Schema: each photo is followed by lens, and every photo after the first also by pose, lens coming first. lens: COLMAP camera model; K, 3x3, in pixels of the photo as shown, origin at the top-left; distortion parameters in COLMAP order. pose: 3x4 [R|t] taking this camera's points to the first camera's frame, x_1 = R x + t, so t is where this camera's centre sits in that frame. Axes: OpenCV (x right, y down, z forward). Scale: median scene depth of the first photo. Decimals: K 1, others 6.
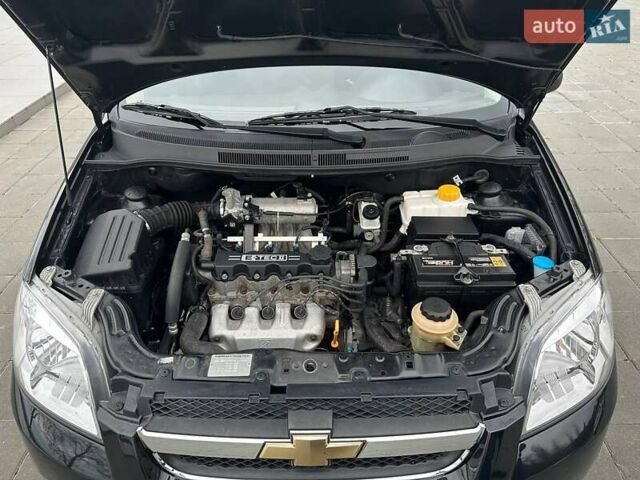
lens RADIAL K [[541.8, 0, 320.0], [0, 541.8, 240.0], [0, 0, 1]] dist [0.040777, -0.002926]
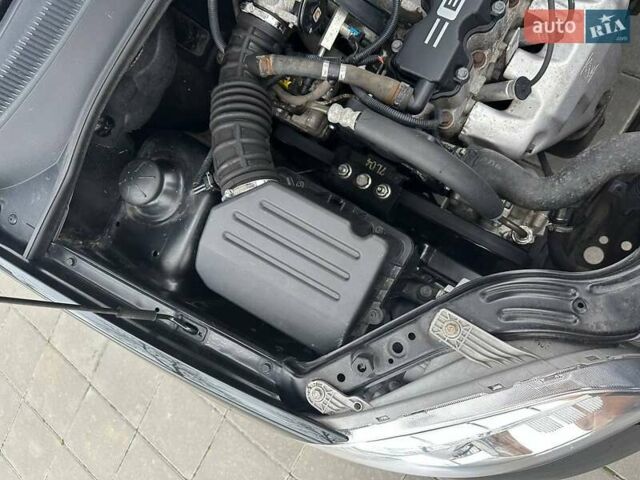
lens RADIAL K [[541.8, 0, 320.0], [0, 541.8, 240.0], [0, 0, 1]] dist [0.040777, -0.002926]
pose [[0.454431, -0.888546, -0.063078, -0.333307], [0.760598, 0.350186, 0.546681, -0.238376], [-0.463662, -0.296406, 0.834962, 0.622199]]
